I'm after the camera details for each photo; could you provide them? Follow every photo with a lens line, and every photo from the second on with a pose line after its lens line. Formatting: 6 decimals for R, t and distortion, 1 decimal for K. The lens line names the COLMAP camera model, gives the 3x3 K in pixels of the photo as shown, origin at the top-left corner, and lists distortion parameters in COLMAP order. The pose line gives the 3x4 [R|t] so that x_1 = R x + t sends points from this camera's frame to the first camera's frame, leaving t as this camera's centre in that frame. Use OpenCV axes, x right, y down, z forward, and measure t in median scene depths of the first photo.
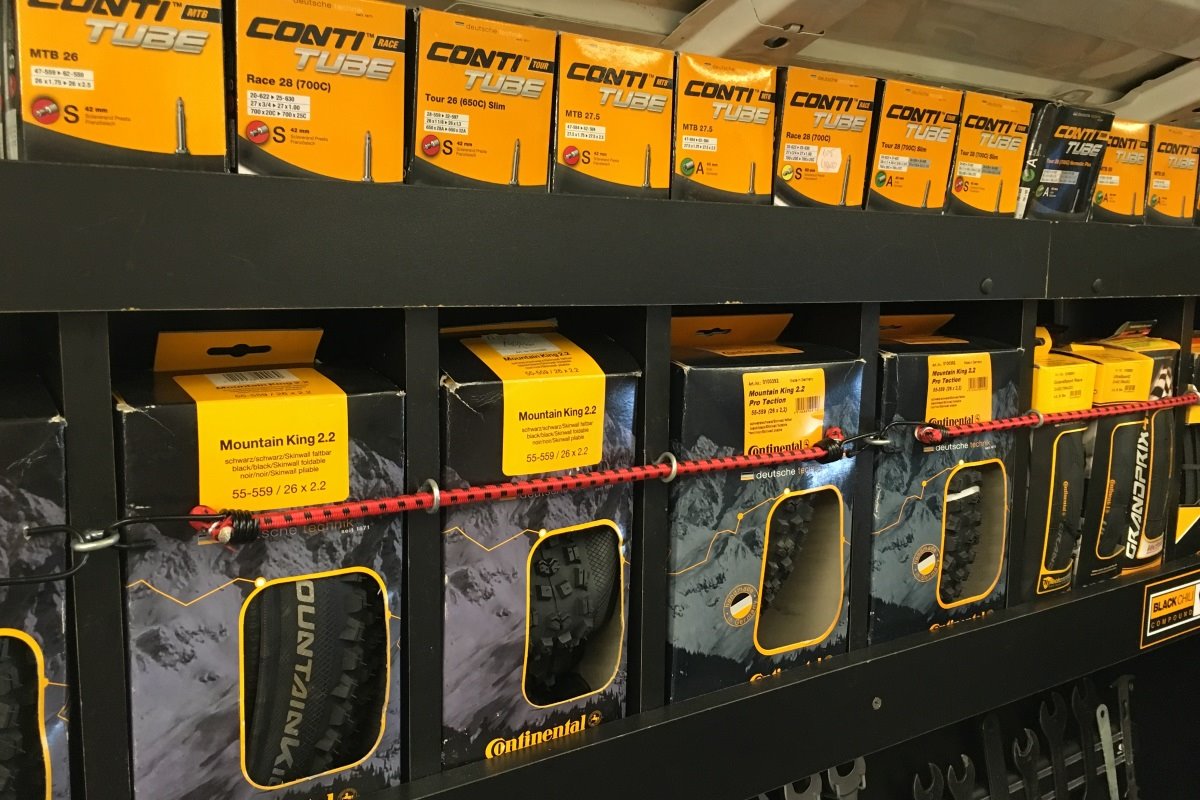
lens RADIAL K [[1028.2, 0, 601.3], [0, 1028.2, 399.4], [0, 0, 1]] dist [0.073232, -0.096304]
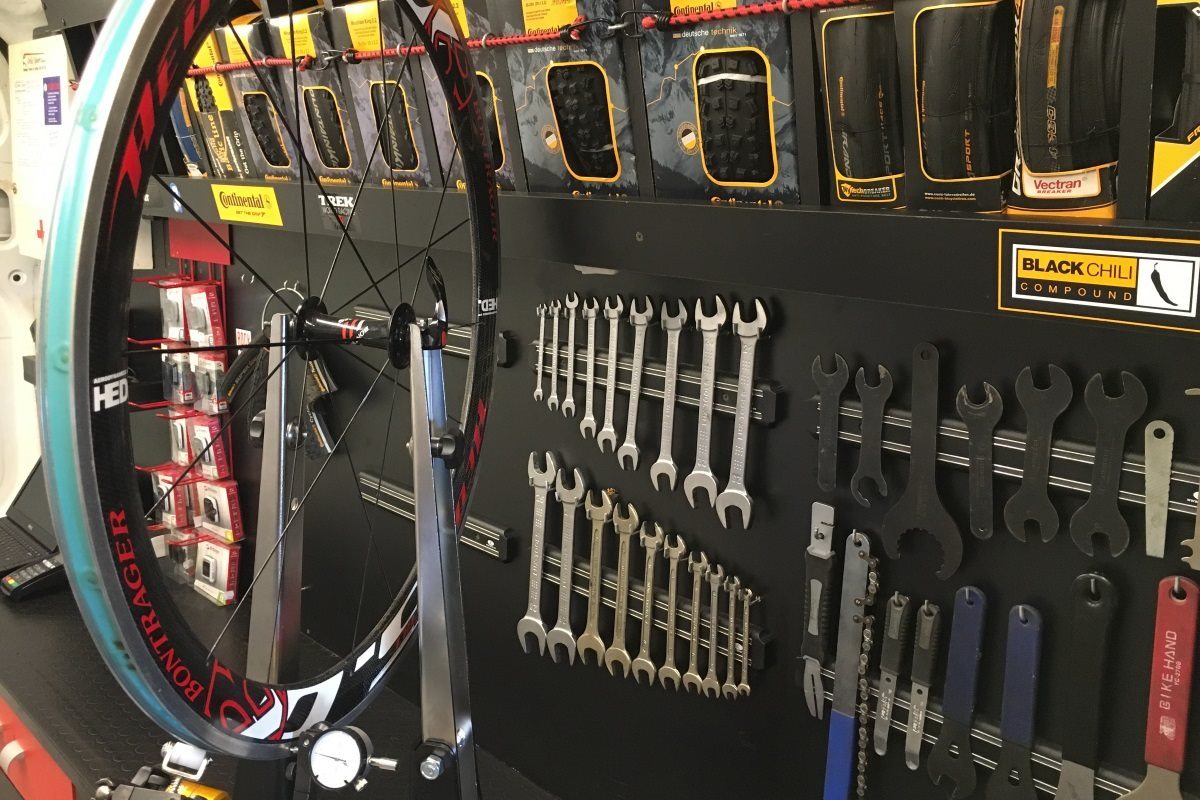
lens RADIAL K [[1028.2, 0, 595.9], [0, 1028.2, 393.4], [0, 0, 1]] dist [0.073232, -0.096304]
pose [[0.169575, 0.327203, -0.929614, 1.702709], [0.017919, 0.942096, 0.334865, 0.040174], [0.985354, -0.073442, 0.153893, 0.791828]]
